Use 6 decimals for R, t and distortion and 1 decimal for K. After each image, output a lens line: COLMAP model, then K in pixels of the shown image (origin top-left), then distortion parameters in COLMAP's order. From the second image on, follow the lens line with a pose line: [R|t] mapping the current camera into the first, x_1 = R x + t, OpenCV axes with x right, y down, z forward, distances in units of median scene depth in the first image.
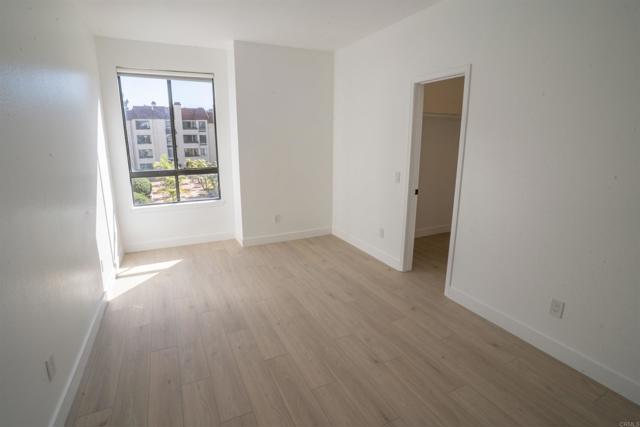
lens RADIAL K [[323.3, 0, 320.0], [0, 323.3, 213.5], [0, 0, 1]] dist [-0.077162, 0.034785]
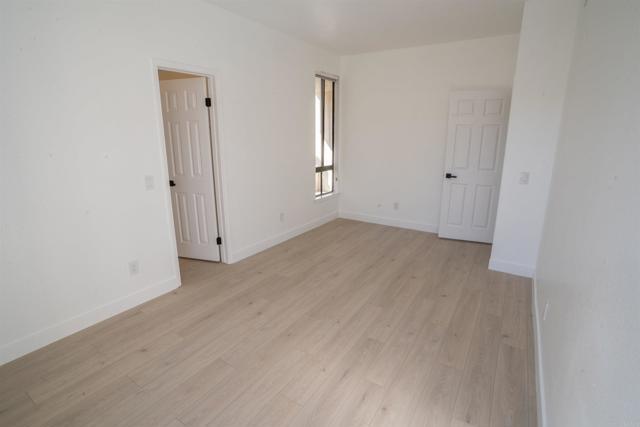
lens RADIAL K [[323.3, 0, 320.0], [0, 323.3, 213.5], [0, 0, 1]] dist [-0.077162, 0.034785]
pose [[-0.535936, -0.205695, 0.818818, -0.858411], [0.188347, 0.916292, 0.353459, -0.323934], [-0.822981, 0.343653, -0.452332, 1.419983]]
